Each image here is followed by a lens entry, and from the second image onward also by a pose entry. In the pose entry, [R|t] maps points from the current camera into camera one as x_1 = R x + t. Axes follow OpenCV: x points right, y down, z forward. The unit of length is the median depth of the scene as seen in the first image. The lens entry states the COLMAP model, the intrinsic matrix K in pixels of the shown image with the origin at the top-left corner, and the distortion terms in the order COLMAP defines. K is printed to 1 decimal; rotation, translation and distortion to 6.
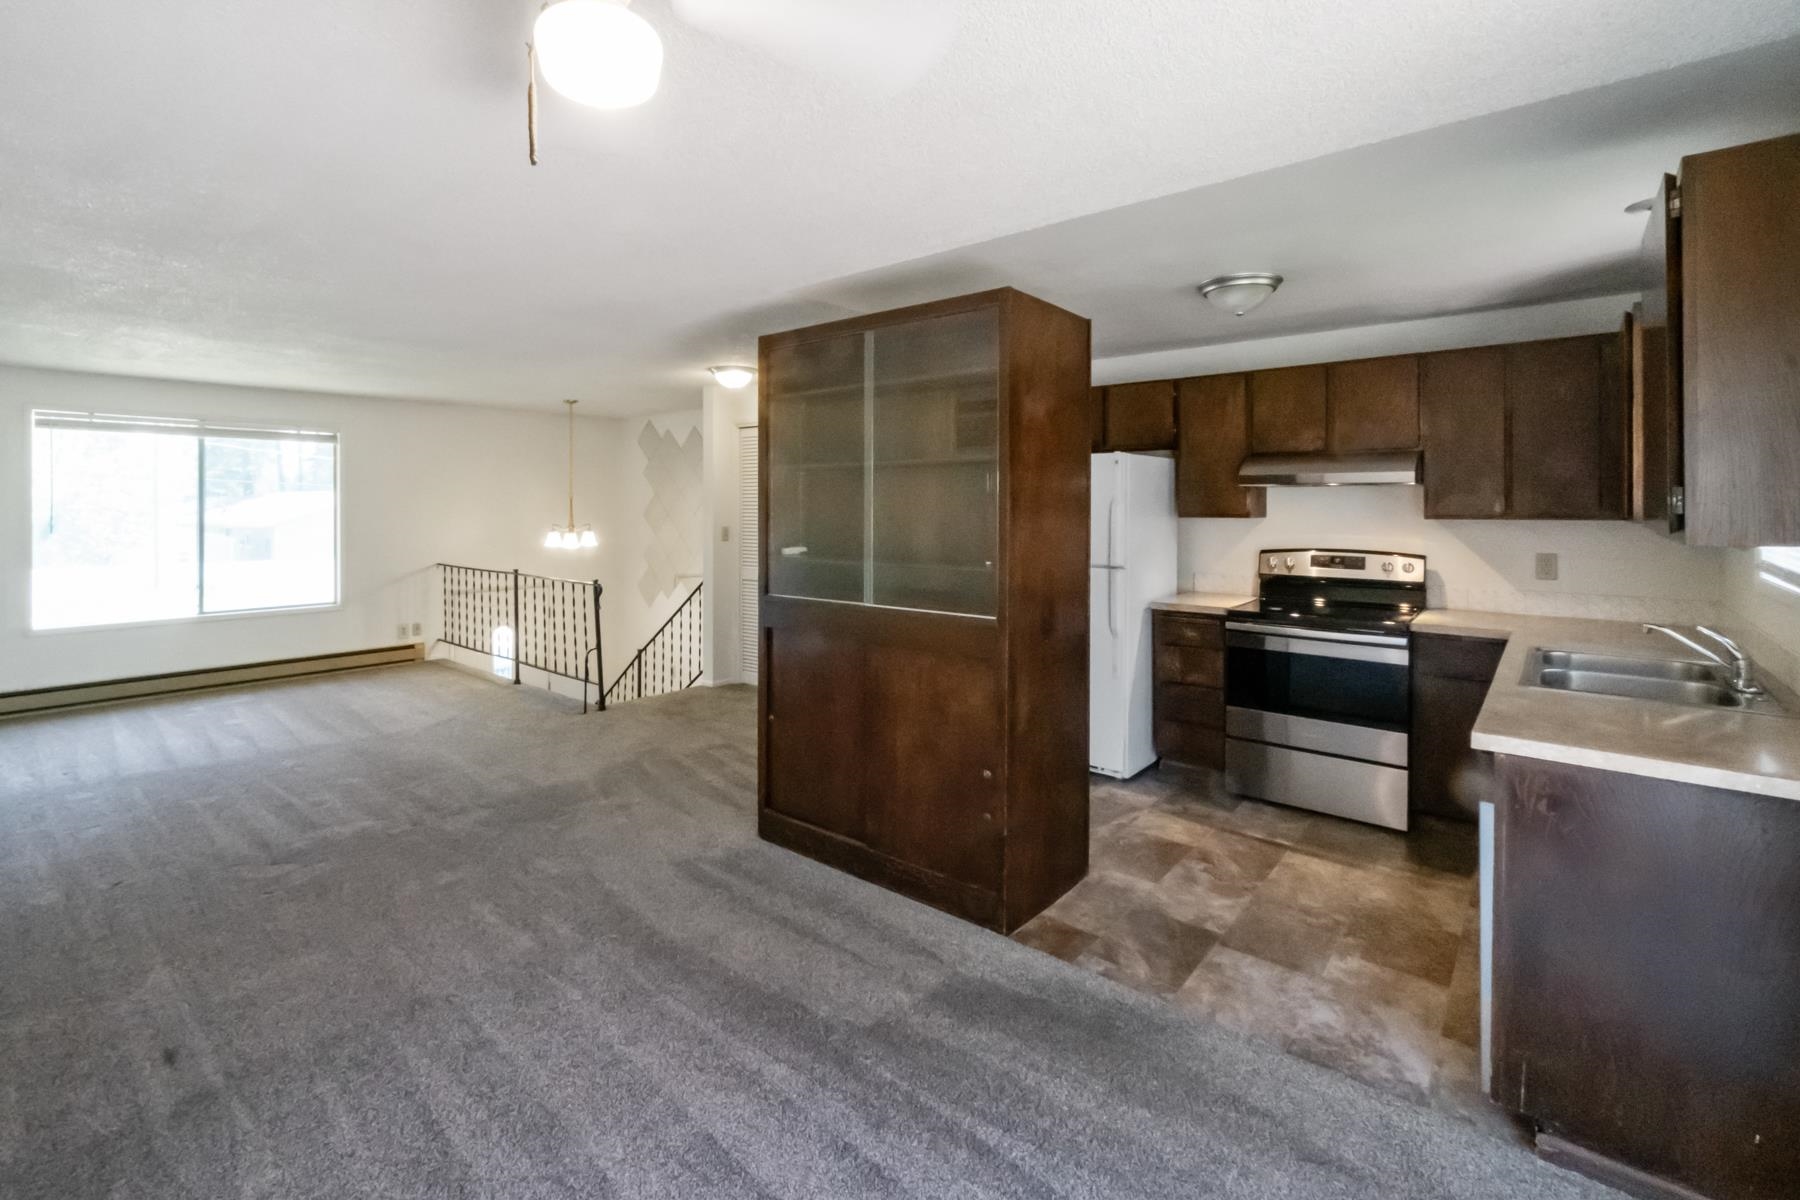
lens RADIAL K [[803.0, 0, 897.6], [0, 803.0, 516.2], [0, 0, 1]] dist [0.001076, 0.000110]
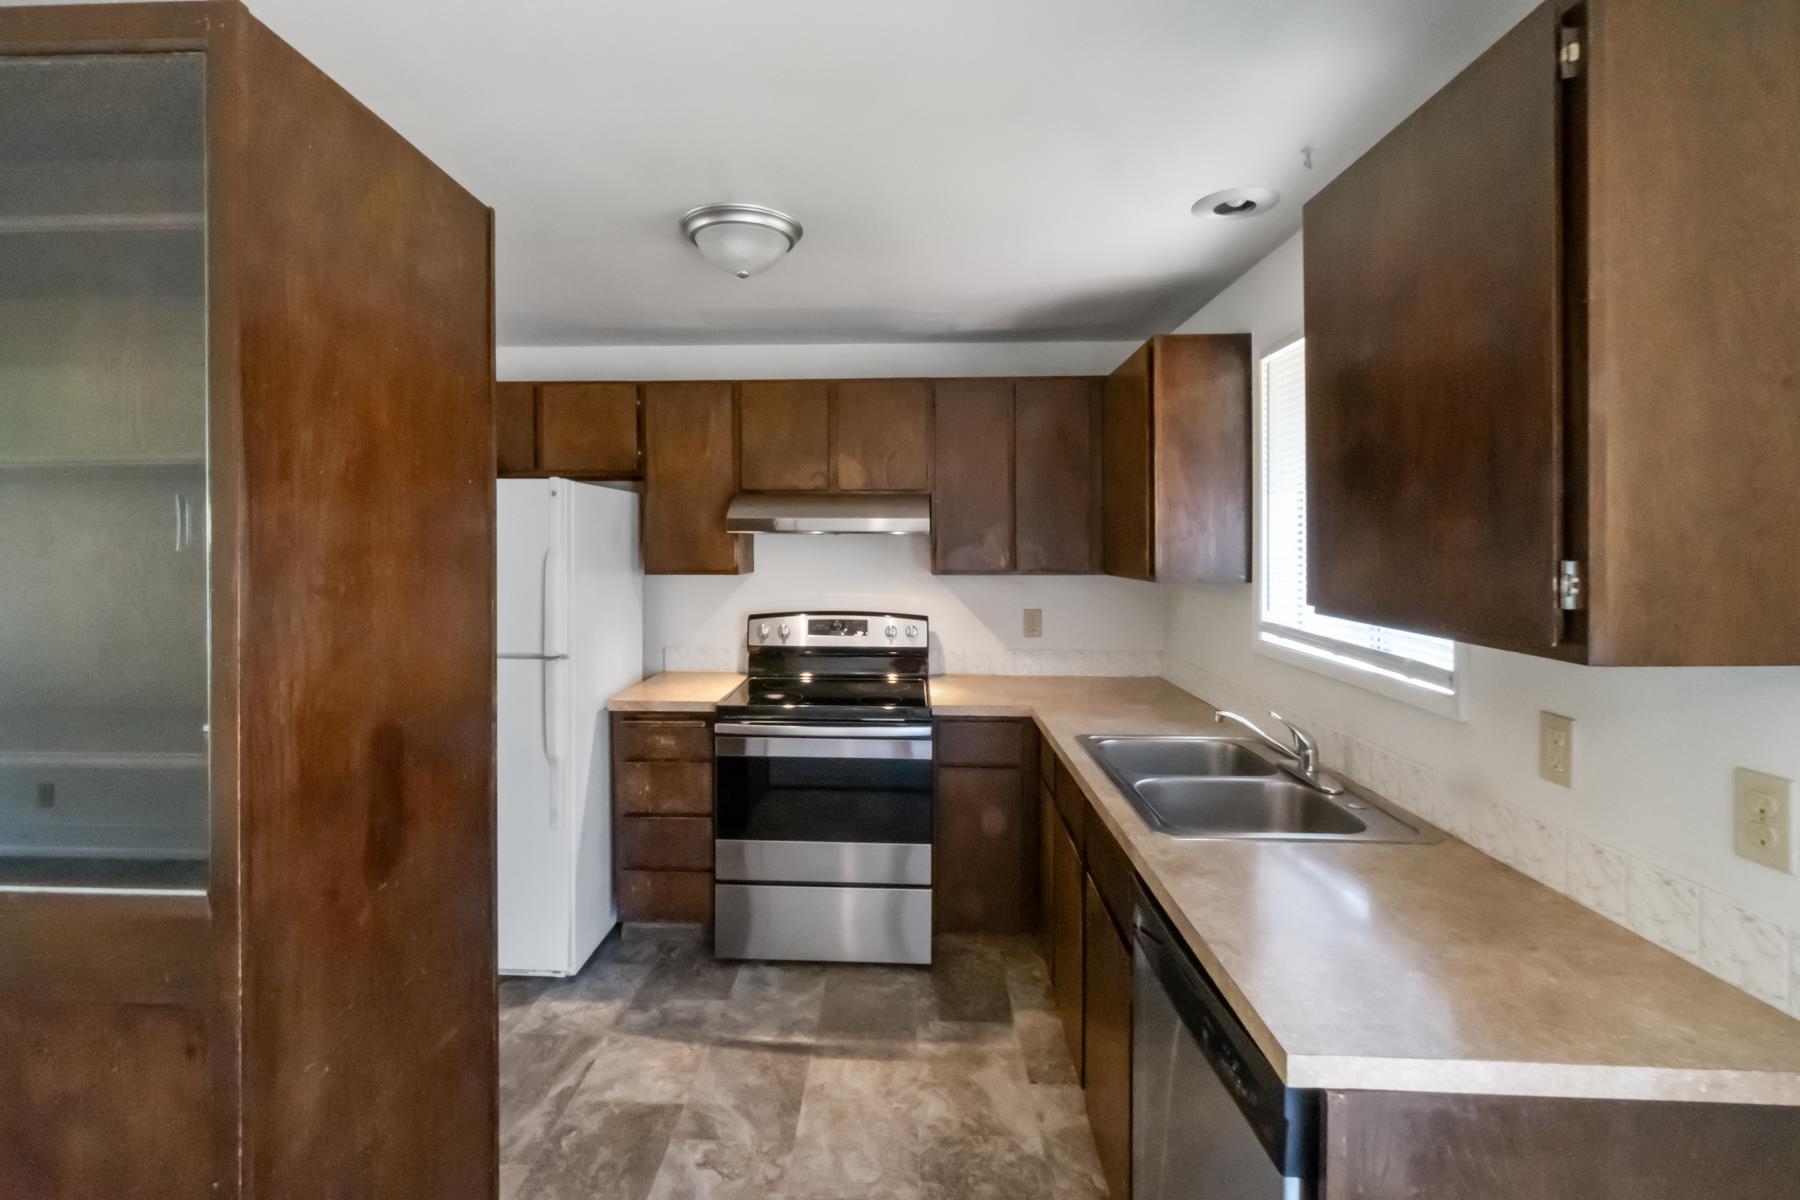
lens RADIAL K [[773.2, 0, 867.8], [0, 773.2, 555.8], [0, 0, 1]] dist [-0.001547, -0.000501]
pose [[0.800794, -0.007278, 0.598895, 0.109164], [0.006895, 0.999972, 0.002933, -0.018831], [-0.598900, 0.001780, 0.800822, 0.374301]]
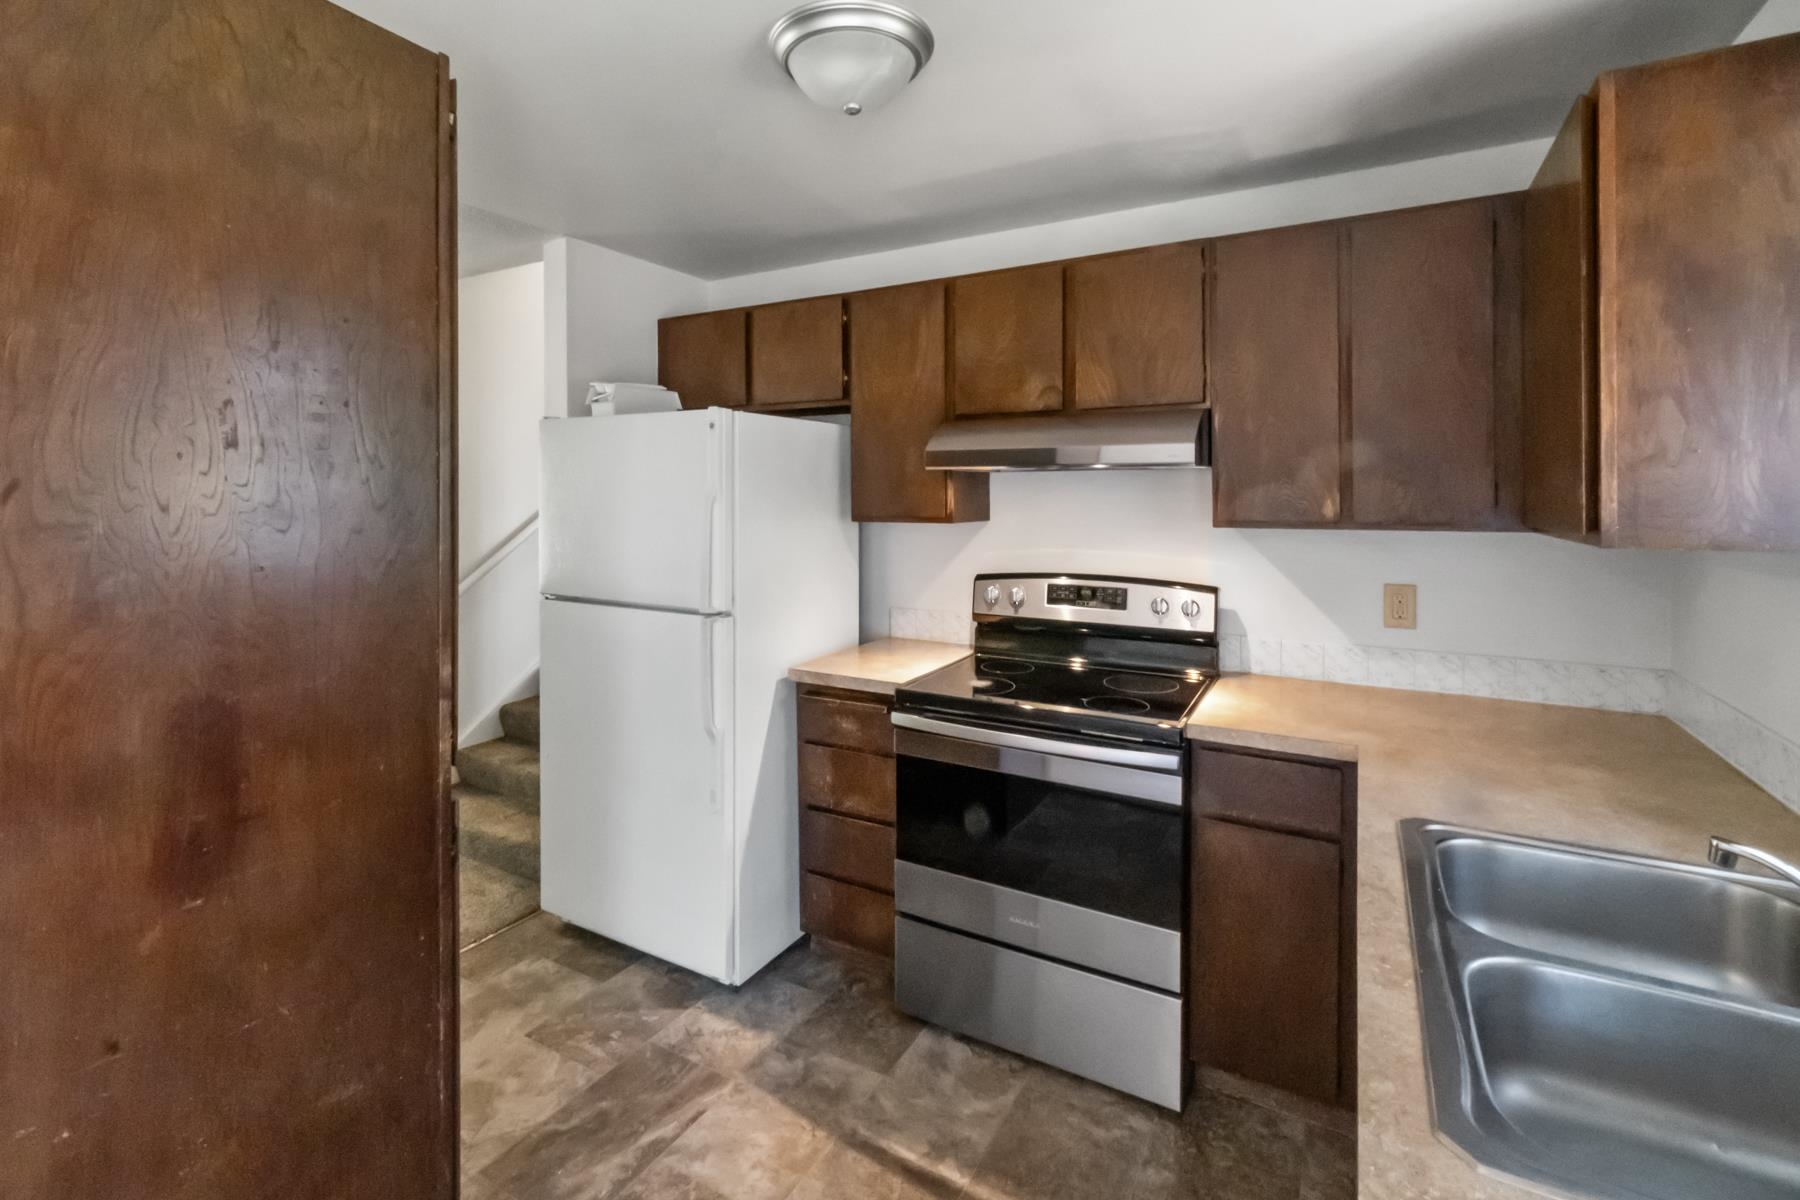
lens RADIAL K [[809.9, 0, 894.9], [0, 809.9, 506.0], [0, 0, 1]] dist [-0.001370, -0.000127]
pose [[0.985201, -0.003368, 0.171372, 0.320027], [0.003342, 0.999994, 0.000437, -0.012335], [-0.171372, 0.000142, 0.985206, 0.450602]]
